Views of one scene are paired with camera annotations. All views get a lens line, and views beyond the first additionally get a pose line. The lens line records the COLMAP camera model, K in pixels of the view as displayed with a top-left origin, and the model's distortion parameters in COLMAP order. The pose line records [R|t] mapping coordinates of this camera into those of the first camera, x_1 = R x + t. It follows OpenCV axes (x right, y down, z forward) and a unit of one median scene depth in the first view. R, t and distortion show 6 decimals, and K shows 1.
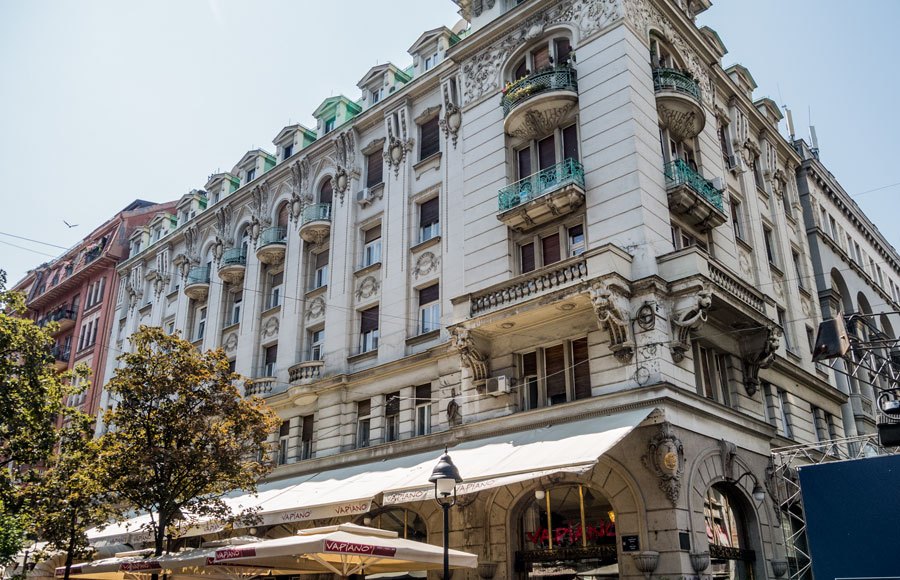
lens RADIAL K [[756.9, 0, 446.9], [0, 756.9, 298.8], [0, 0, 1]] dist [-0.002144, -0.021896]
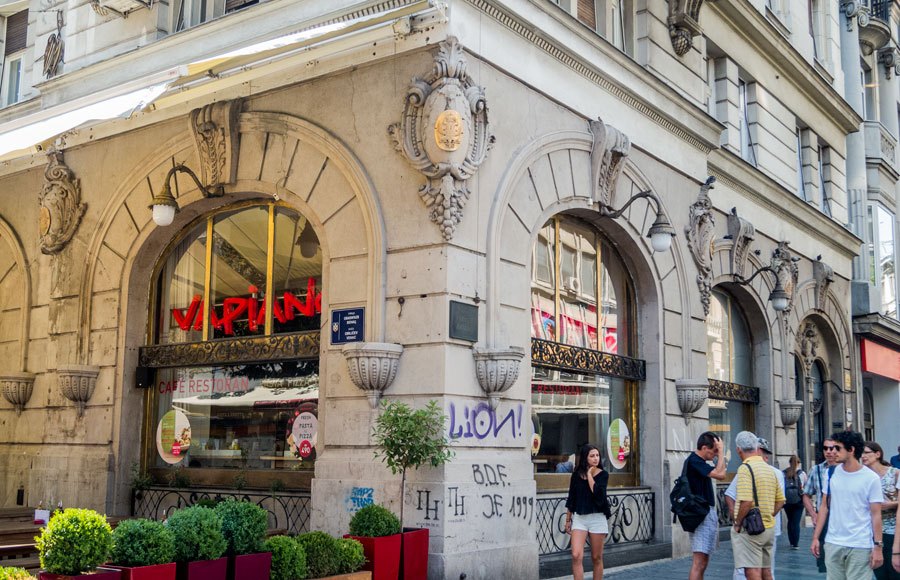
lens RADIAL K [[1009.9, 0, 451.9], [0, 1009.9, 291.1], [0, 0, 1]] dist [0.023623, 0.000000]
pose [[0.991770, 0.037266, 0.122487, 0.196523], [-0.064247, 0.972386, 0.224359, 0.147588], [-0.110744, -0.230382, 0.966778, 0.382961]]
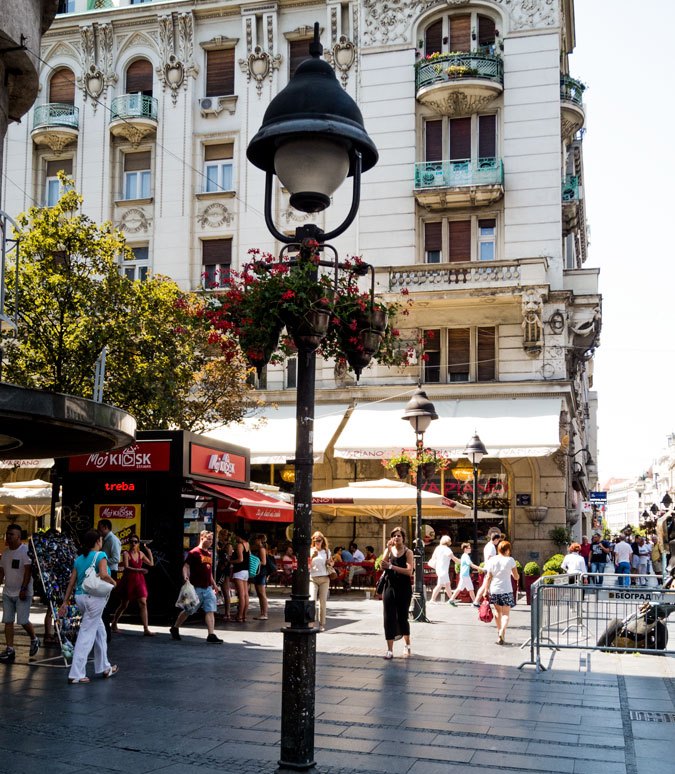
lens RADIAL K [[1027.9, 0, 354.8], [0, 1027.9, 432.1], [0, 0, 1]] dist [-0.050048, 0.000000]
pose [[0.885996, 0.067704, 0.458724, -0.701602], [-0.191922, 0.954110, 0.229868, -0.114065], [-0.422110, -0.291701, 0.858332, -0.295560]]
